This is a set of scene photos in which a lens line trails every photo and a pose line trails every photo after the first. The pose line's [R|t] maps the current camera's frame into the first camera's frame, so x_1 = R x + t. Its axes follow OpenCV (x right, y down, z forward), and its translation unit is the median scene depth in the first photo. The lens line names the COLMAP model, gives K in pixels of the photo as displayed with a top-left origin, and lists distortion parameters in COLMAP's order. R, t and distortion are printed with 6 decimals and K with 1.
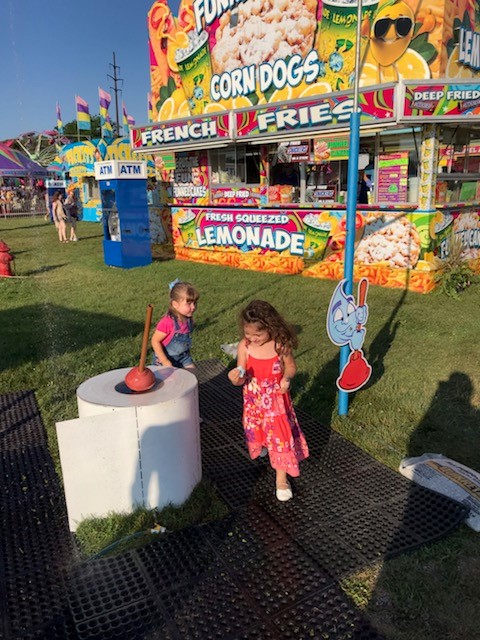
lens RADIAL K [[525.6, 0, 240.0], [0, 525.6, 320.0], [0, 0, 1]] dist [0.003919, 0.008355]
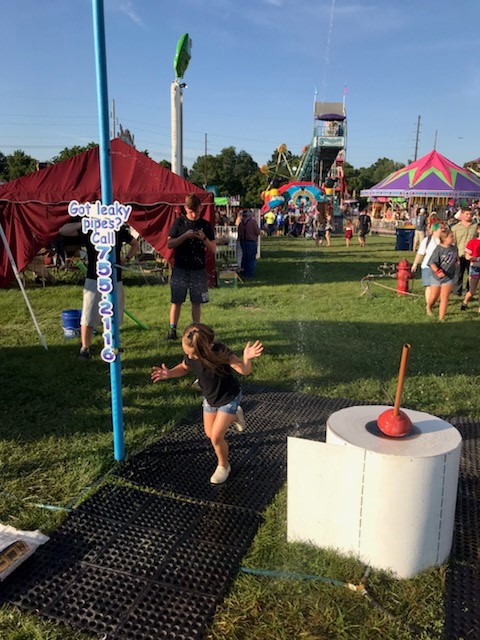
lens RADIAL K [[526.7, 0, 229.2], [0, 526.7, 318.3], [0, 0, 1]] dist [-0.003984, -0.019619]
pose [[0.687425, 0.180926, -0.703358, 0.071646], [-0.209034, 0.976780, 0.046961, -0.016111], [0.695522, 0.114744, 0.709283, 0.040245]]
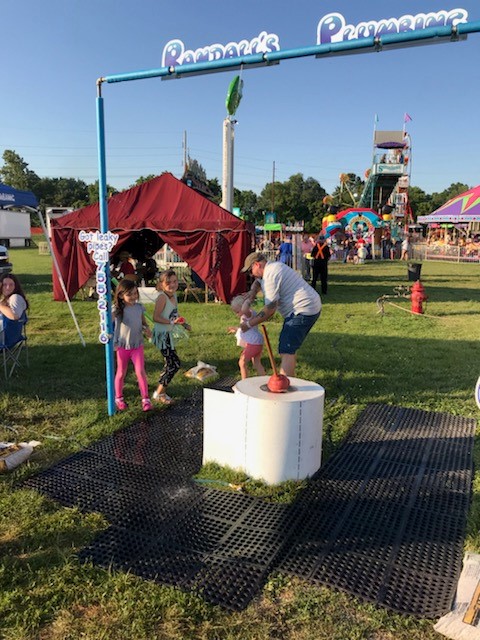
lens RADIAL K [[526.7, 0, 229.2], [0, 526.7, 318.3], [0, 0, 1]] dist [-0.003984, -0.019619]
pose [[0.589578, 0.161507, -0.791400, 0.240900], [-0.227910, 0.973255, 0.028831, -0.018794], [0.774890, 0.163369, 0.610619, 0.019652]]
